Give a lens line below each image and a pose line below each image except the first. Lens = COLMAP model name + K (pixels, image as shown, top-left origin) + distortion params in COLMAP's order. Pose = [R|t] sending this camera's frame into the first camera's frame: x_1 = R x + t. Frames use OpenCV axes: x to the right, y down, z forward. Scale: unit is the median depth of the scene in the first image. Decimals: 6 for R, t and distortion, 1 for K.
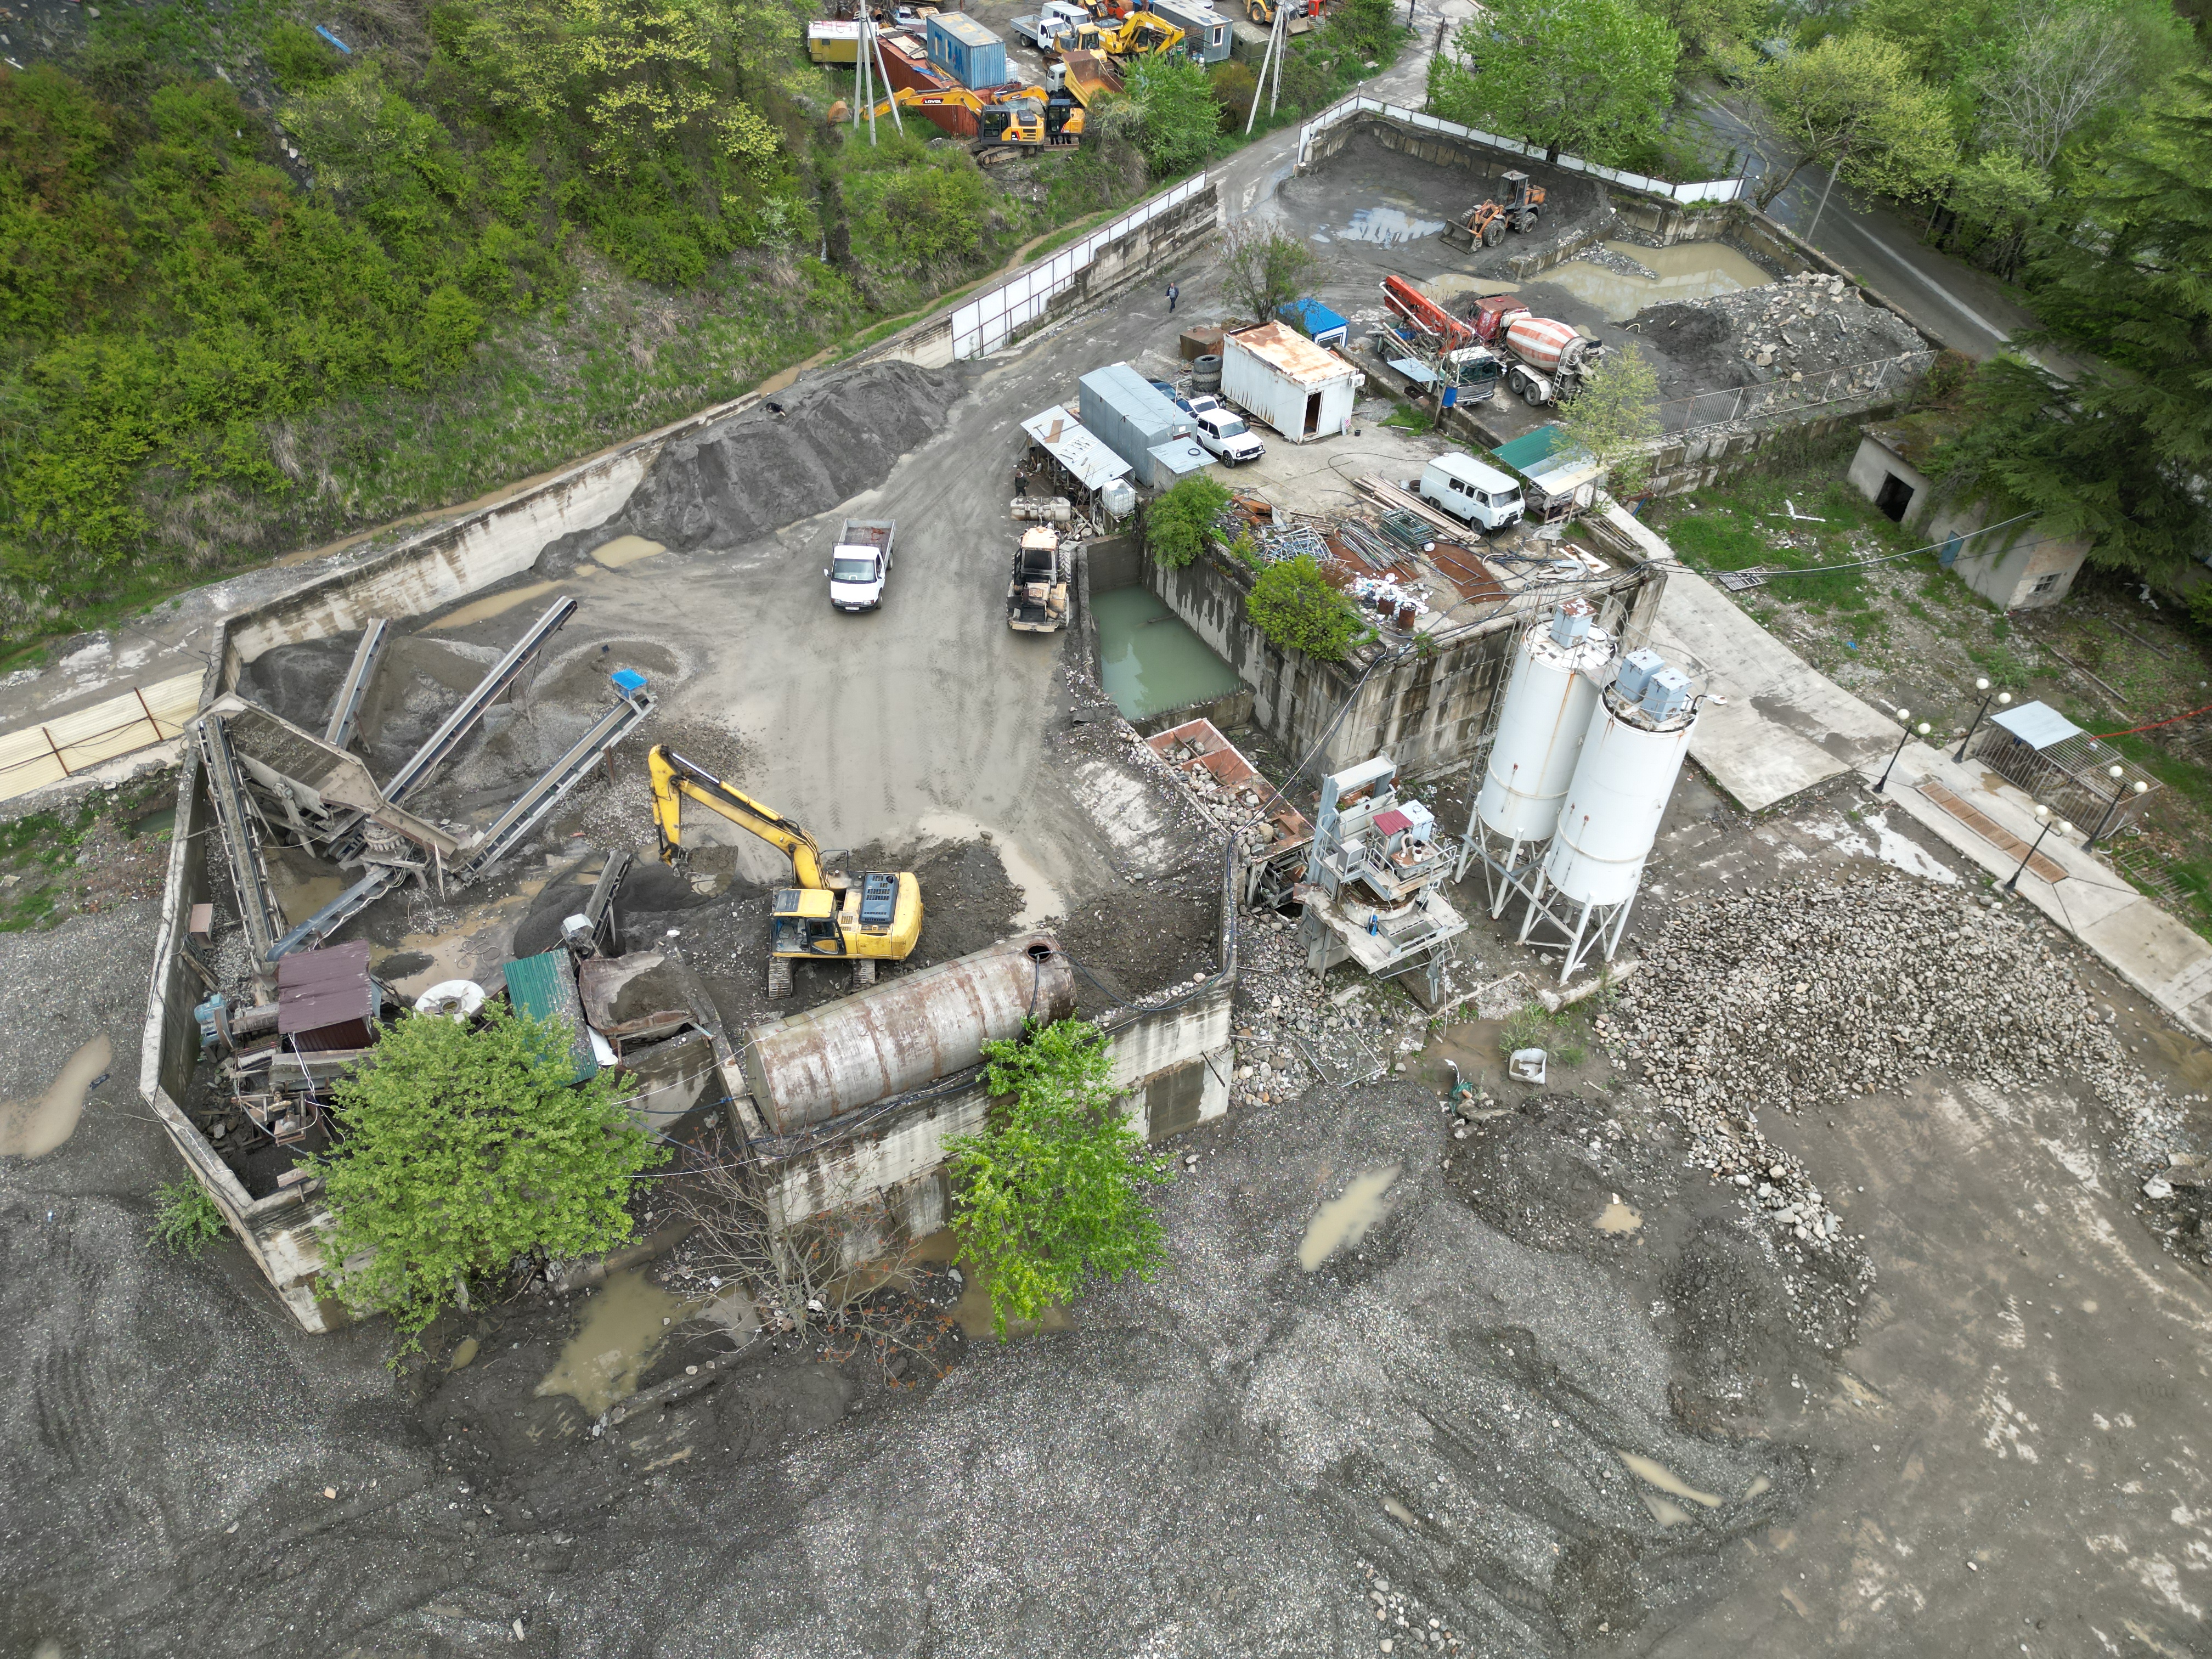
lens RADIAL K [[1542.0, 0, 1090.2], [0, 1542.0, 823.5], [0, 0, 1]] dist [0.075074, -0.065786]
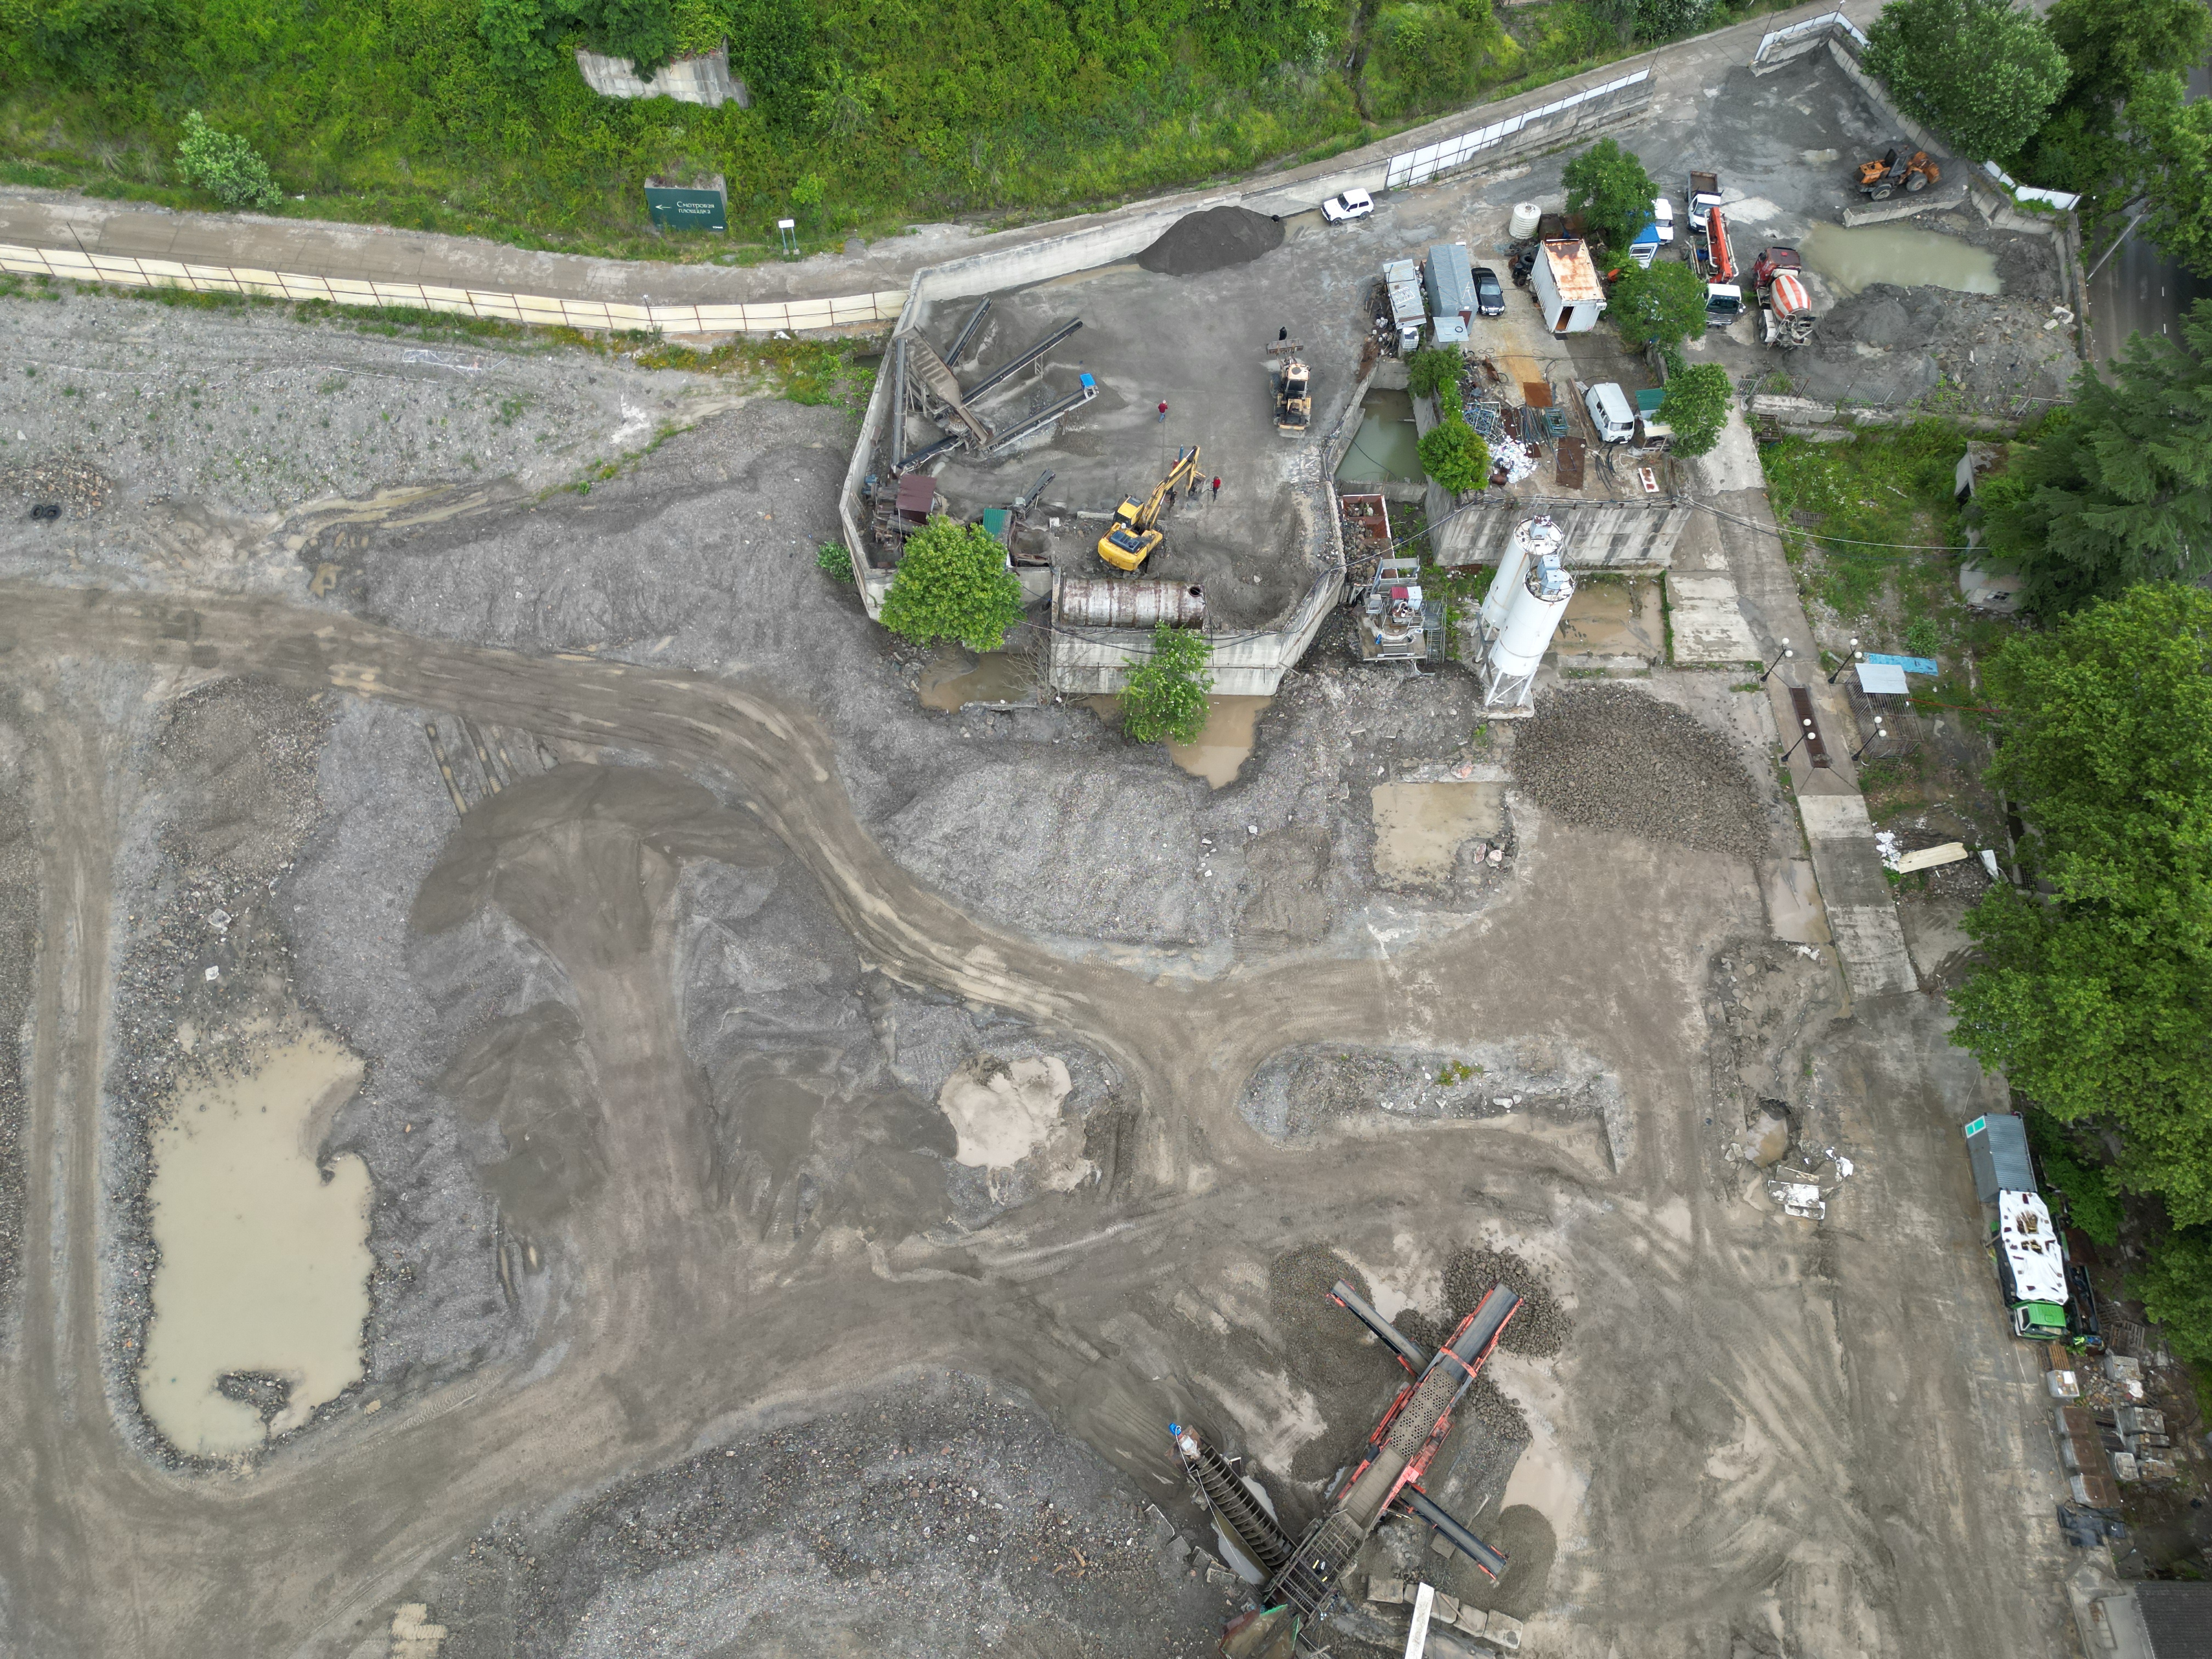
lens RADIAL K [[1542.0, 0, 1102.8], [0, 1542.0, 825.6], [0, 0, 1]] dist [0.075074, -0.065786]
pose [[0.888730, 0.402970, -0.218573, 0.347318], [-0.320512, 0.887073, 0.332226, -0.231802], [0.327767, -0.225204, 0.917525, -0.851781]]
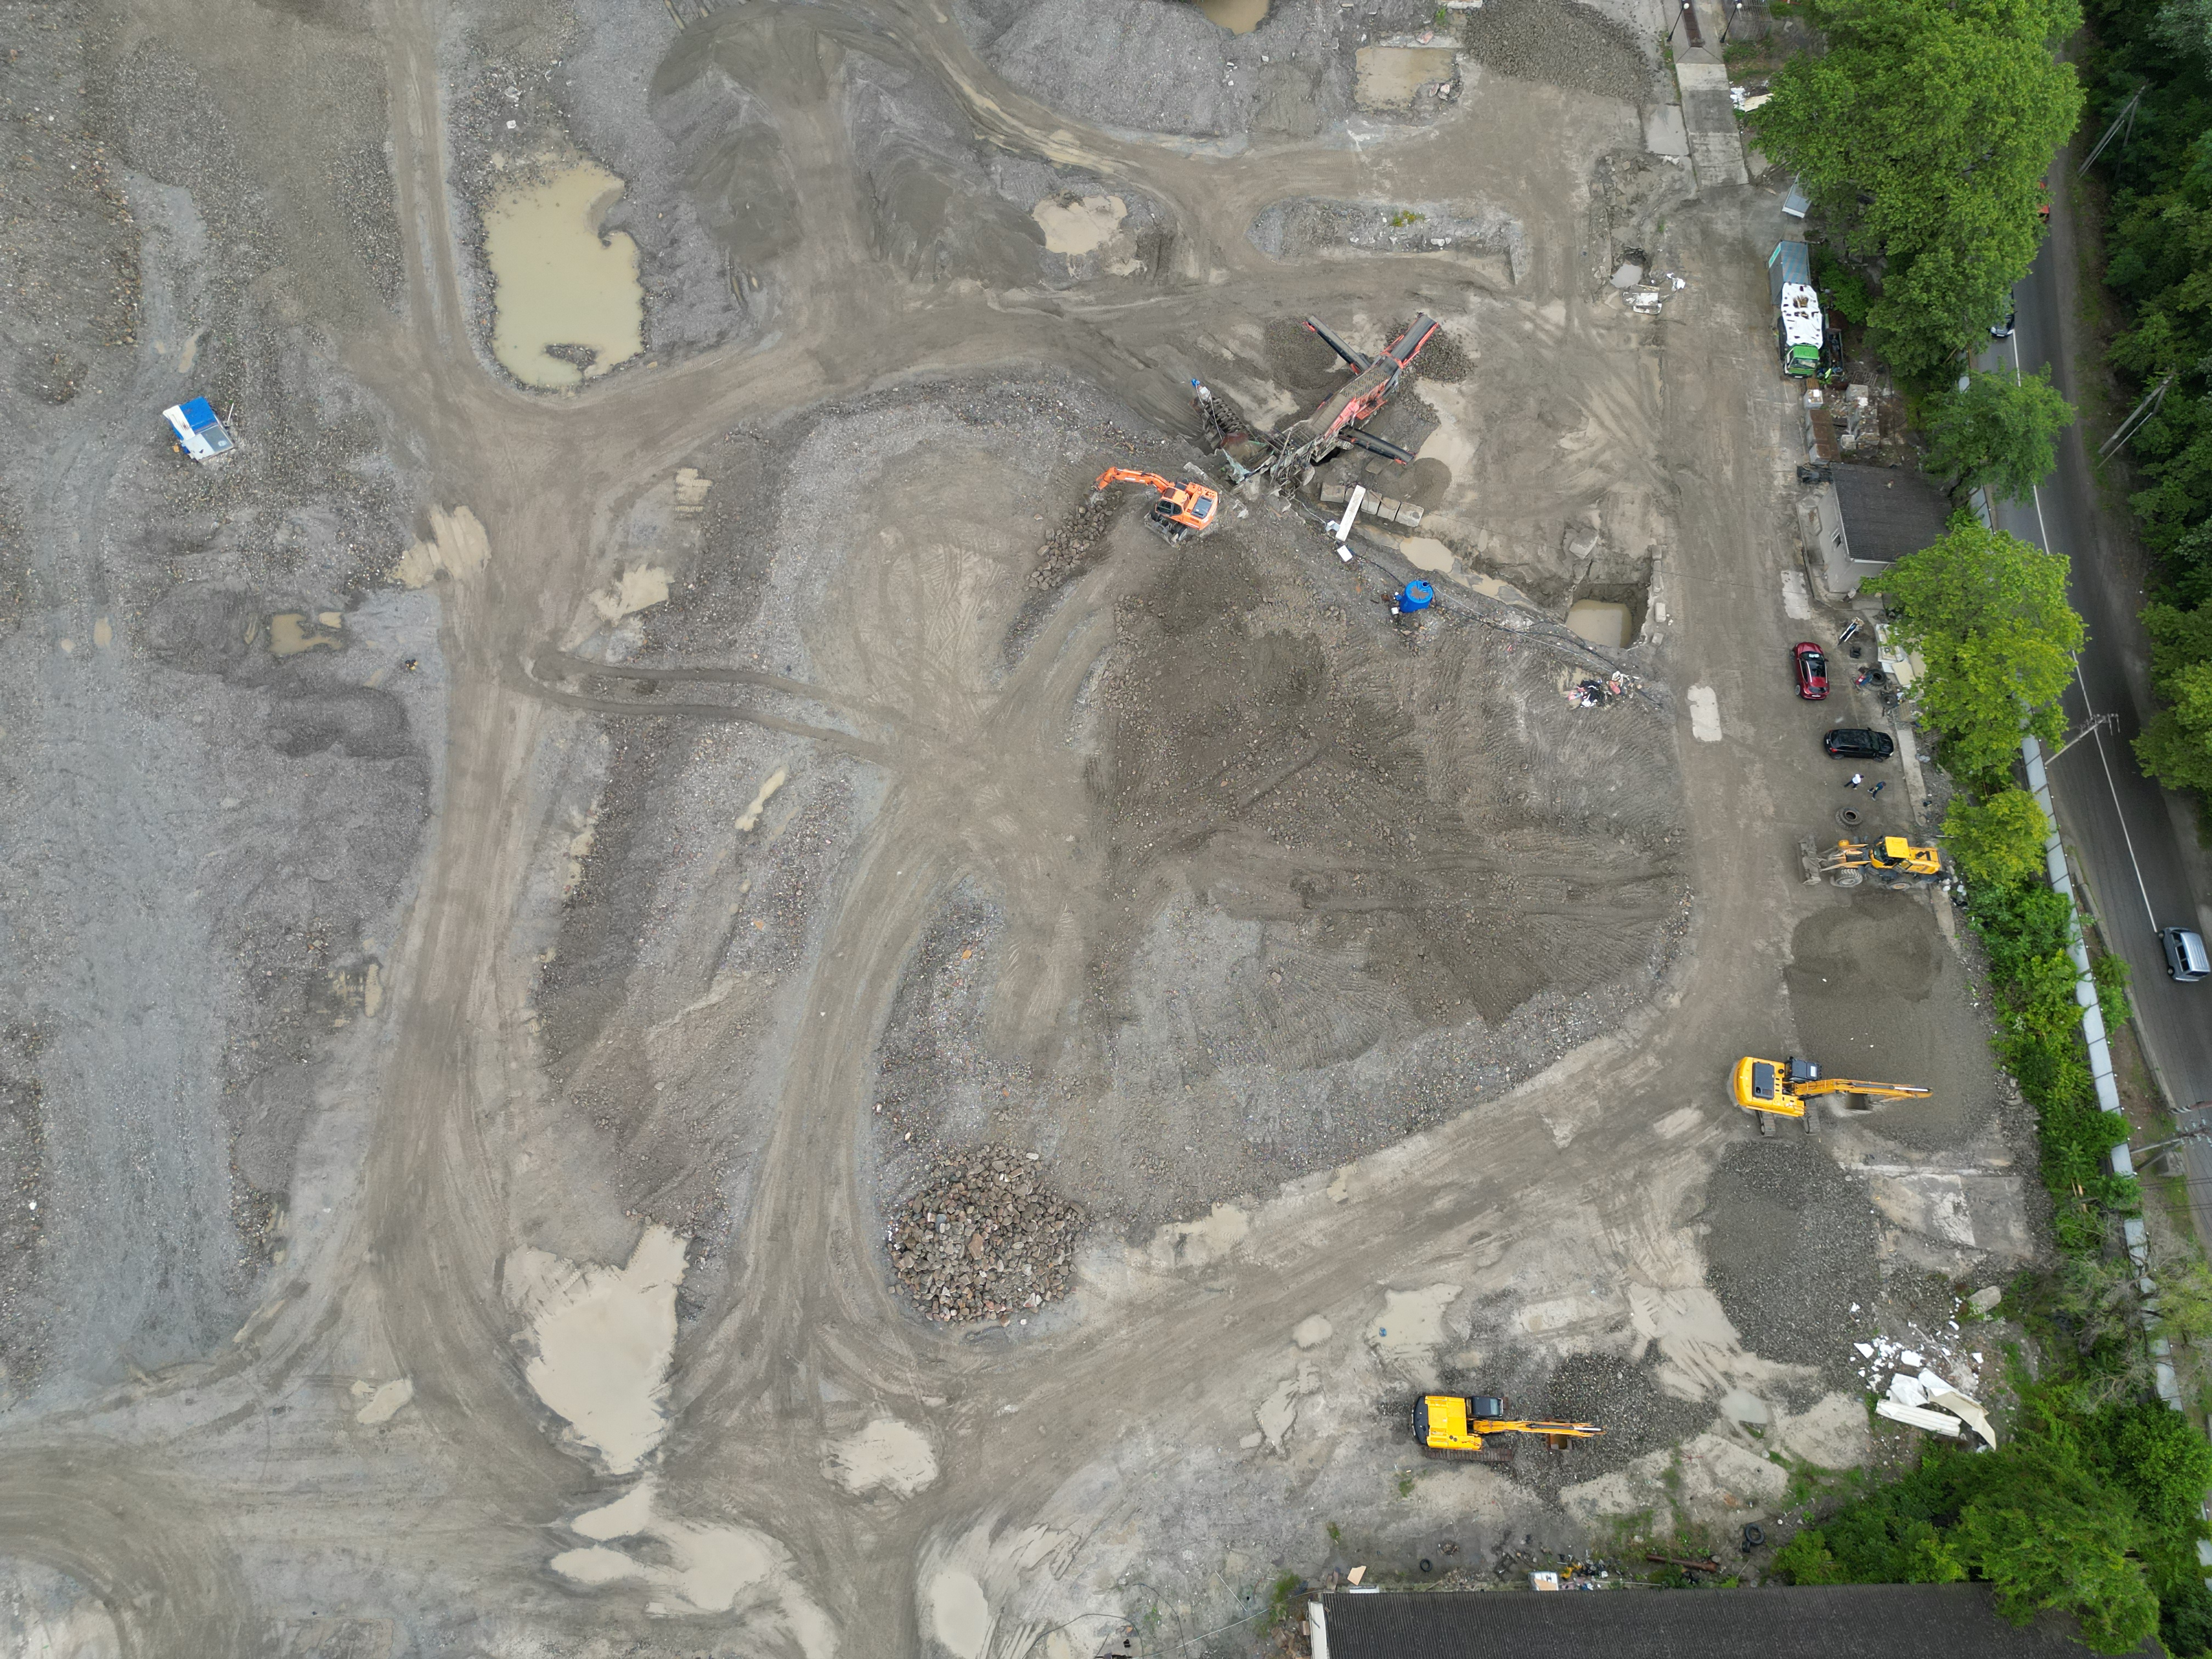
lens RADIAL K [[1542.0, 0, 1103.0], [0, 1542.0, 833.8], [0, 0, 1]] dist [0.075074, -0.065786]
pose [[0.876290, 0.439356, -0.197693, 0.862791], [-0.336849, 0.852092, 0.400590, 0.398801], [0.344454, -0.284440, 0.894676, -1.694849]]
